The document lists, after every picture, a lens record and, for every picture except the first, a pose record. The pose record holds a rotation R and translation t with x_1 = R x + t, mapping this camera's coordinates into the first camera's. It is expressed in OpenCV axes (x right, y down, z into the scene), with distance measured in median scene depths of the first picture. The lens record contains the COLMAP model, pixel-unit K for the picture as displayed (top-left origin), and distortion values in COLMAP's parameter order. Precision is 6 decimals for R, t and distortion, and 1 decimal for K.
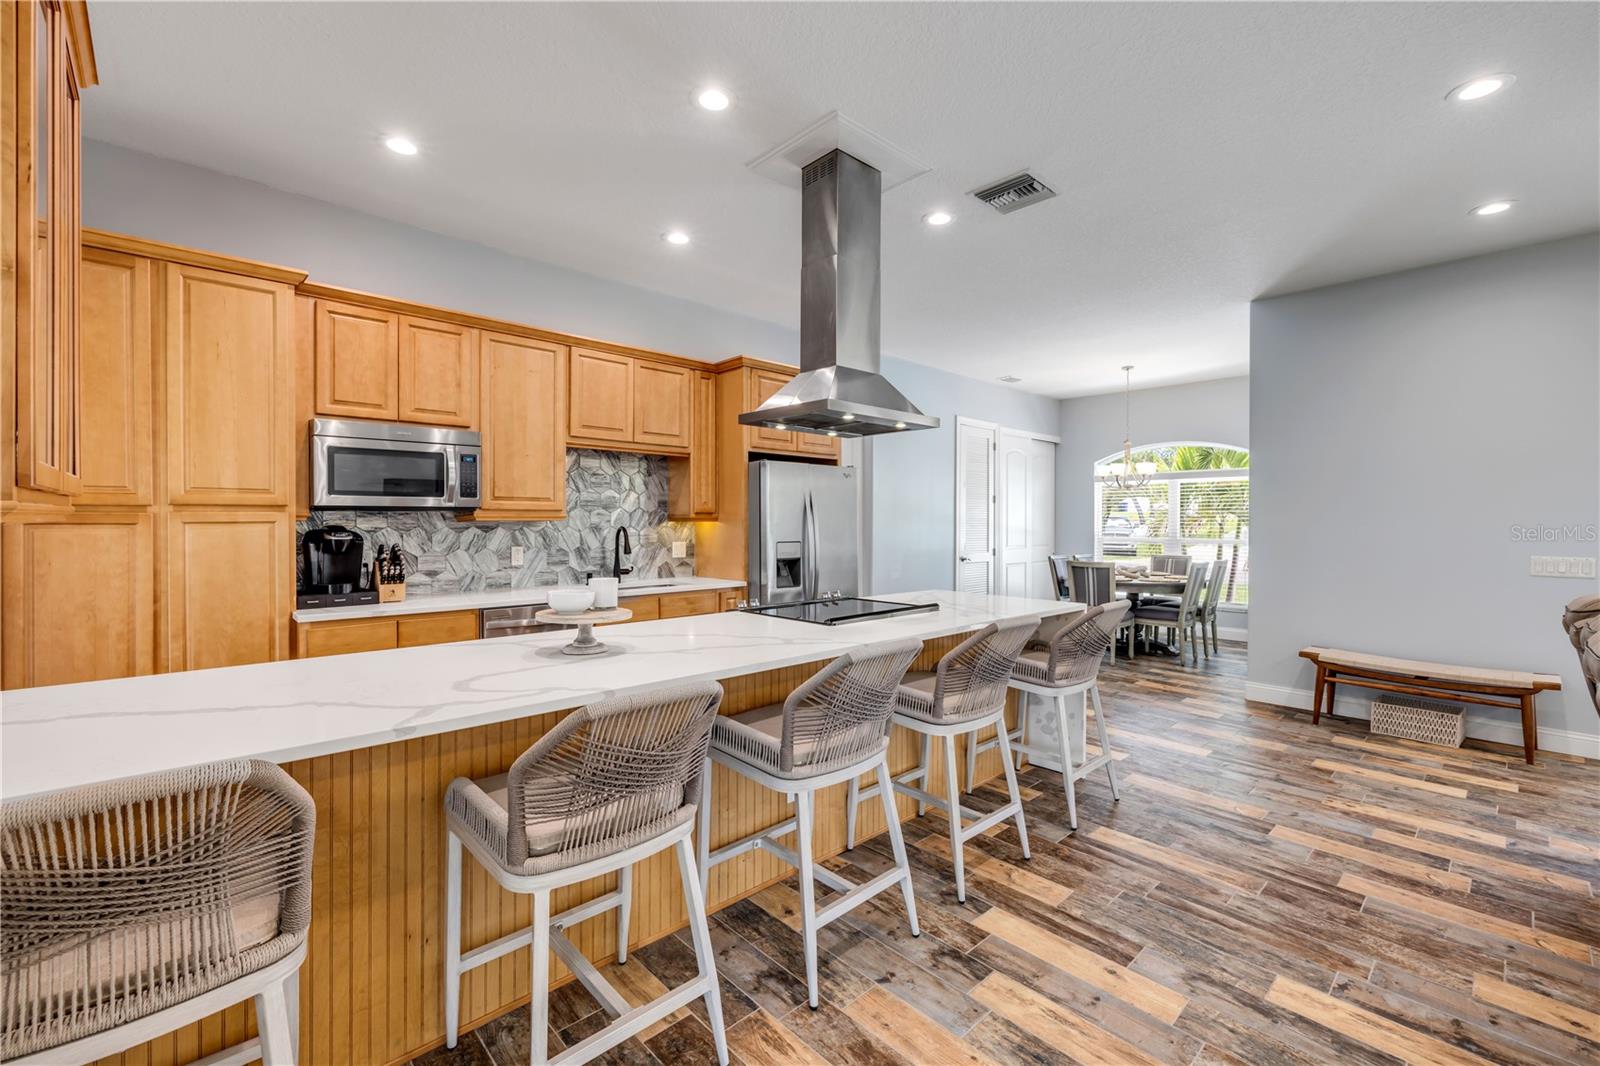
lens RADIAL K [[670.8, 0, 797.0], [0, 670.8, 532.8], [0, 0, 1]] dist [-0.000510, -0.000560]
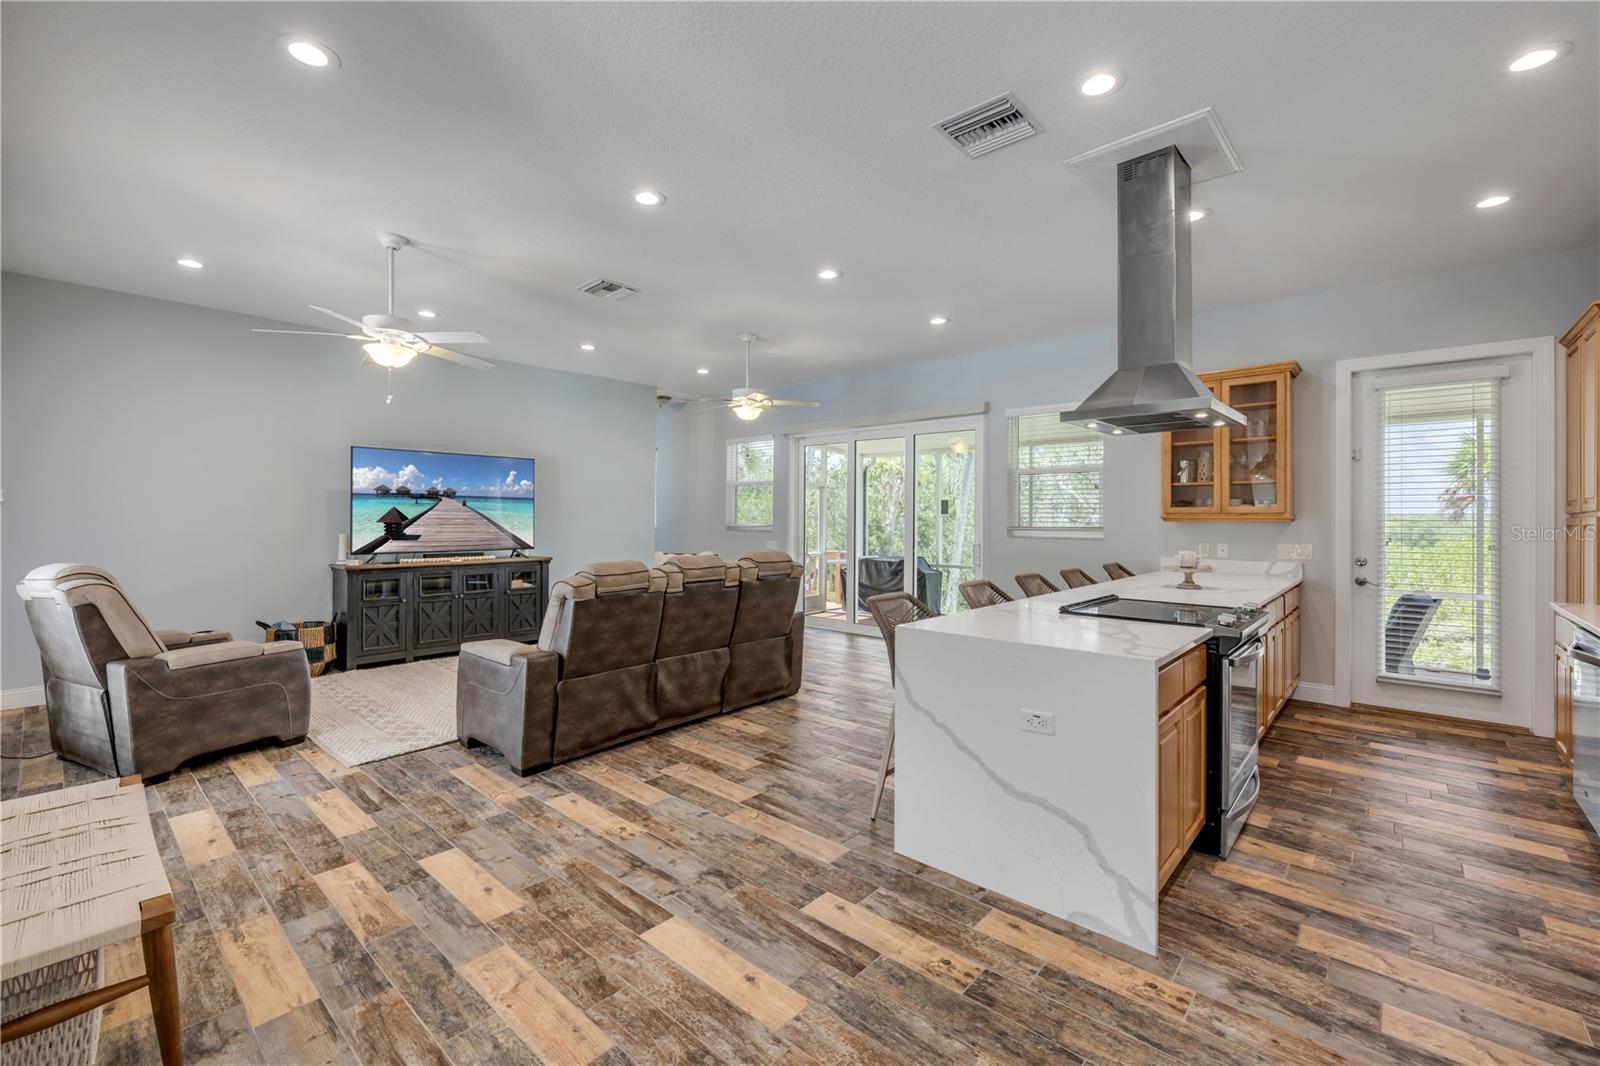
lens RADIAL K [[670.8, 0, 798.0], [0, 670.8, 517.7], [0, 0, 1]] dist [-0.000510, -0.000560]
pose [[-0.994968, -0.004088, -0.100114, 0.894073], [-0.005054, 0.999943, 0.009391, -0.029869], [0.100070, 0.009850, -0.994932, 2.521551]]
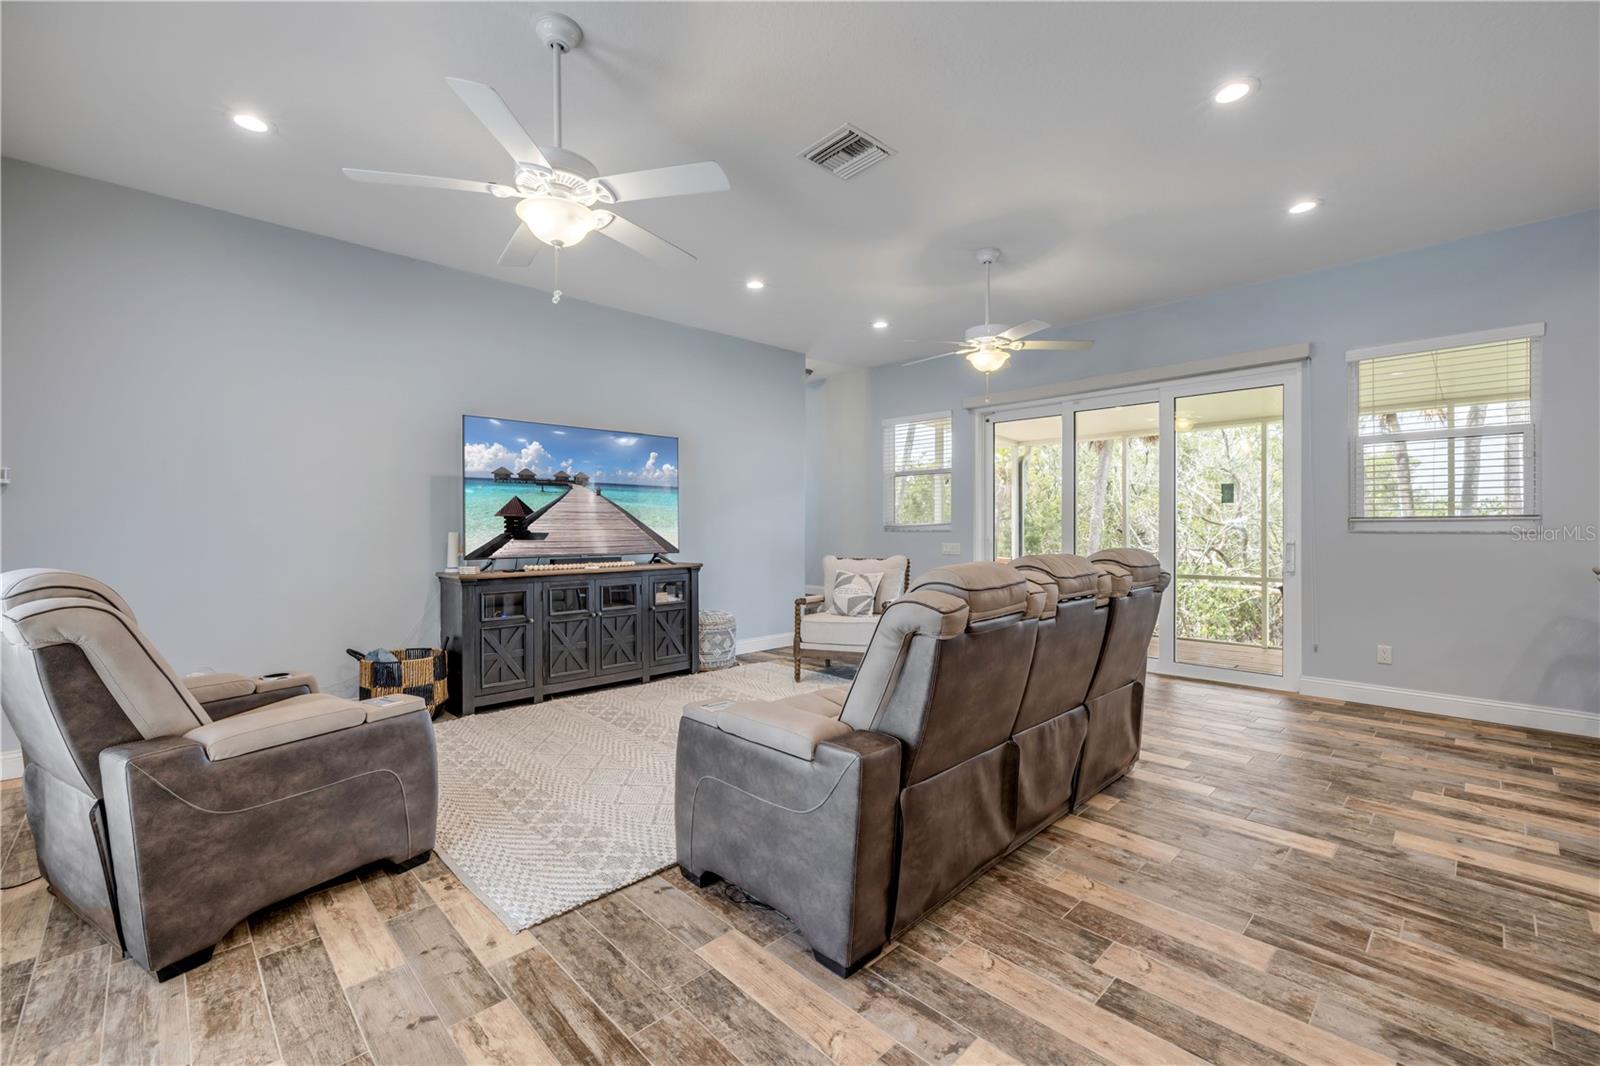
lens RADIAL K [[670.8, 0, 796.0], [0, 670.8, 531.8], [0, 0, 1]] dist [-0.000510, -0.000560]
pose [[-0.999772, 0.003437, -0.021077, 1.398102], [0.003084, 0.999855, 0.016743, 0.032427], [0.021132, 0.016675, -0.999638, 1.783370]]
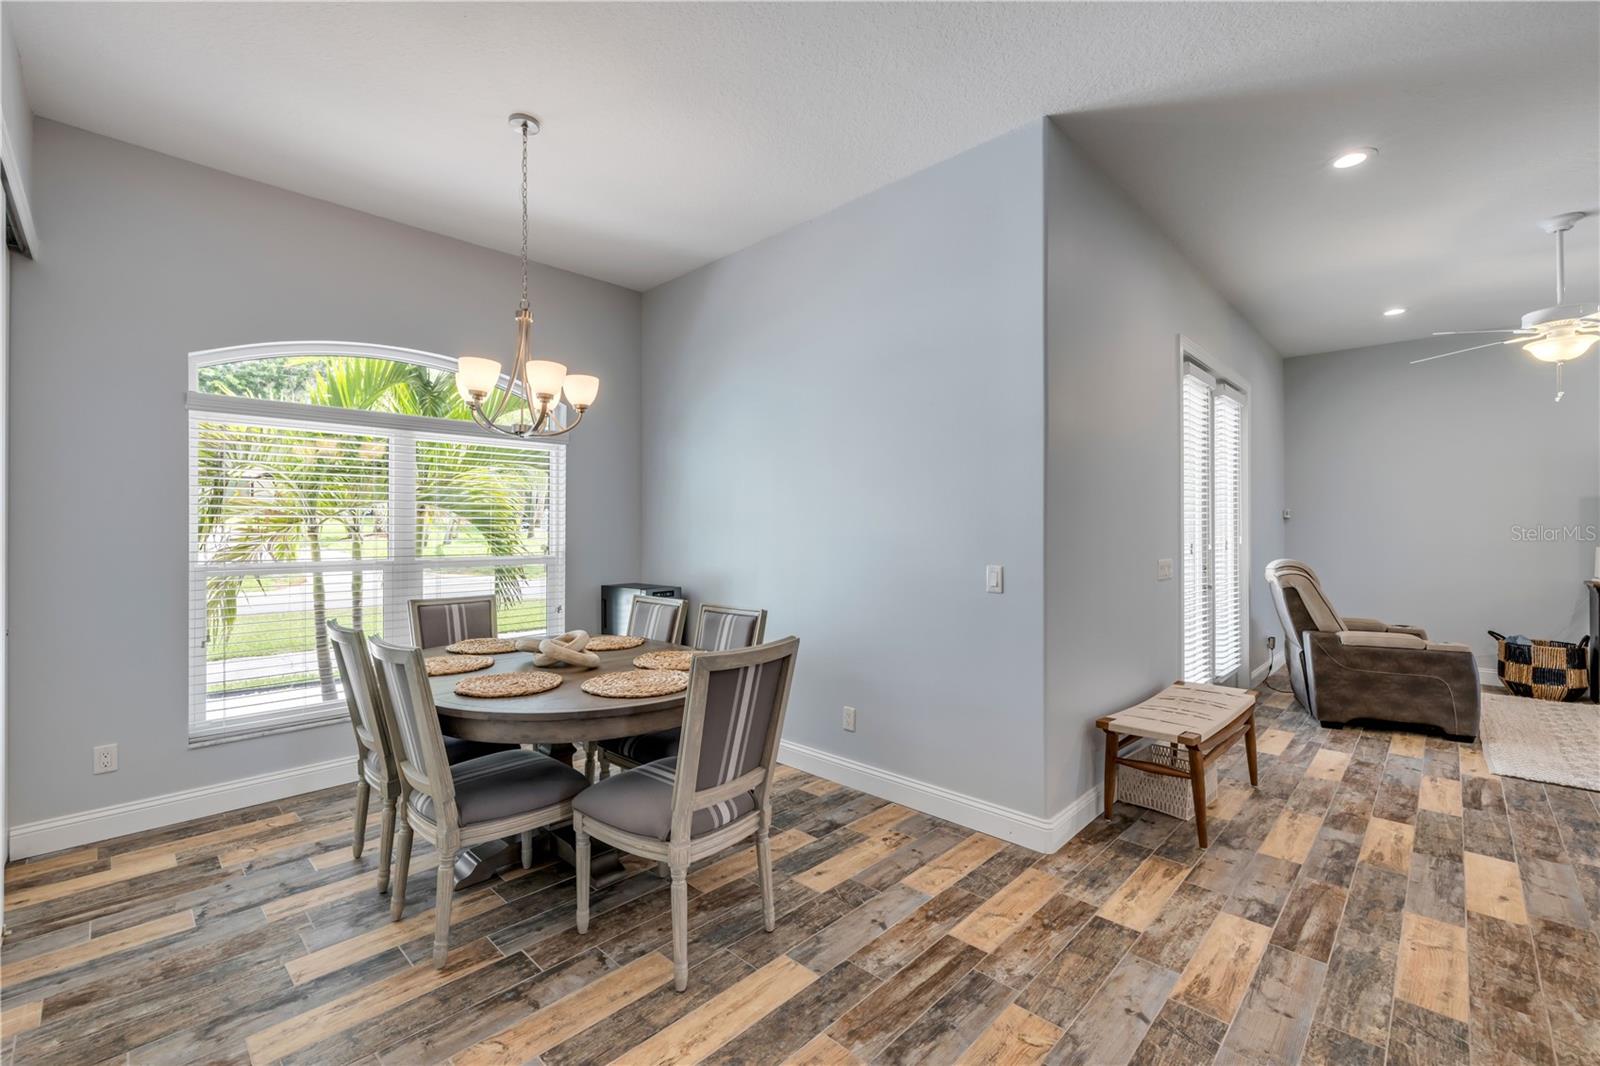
lens RADIAL K [[670.8, 0, 789.5], [0, 670.8, 522.1], [0, 0, 1]] dist [-0.000510, -0.000560]
pose [[-0.048645, 0.010919, 0.998756, 0.313296], [0.009676, 0.999898, -0.010460, -0.018988], [-0.998769, 0.009155, -0.048745, 2.582189]]
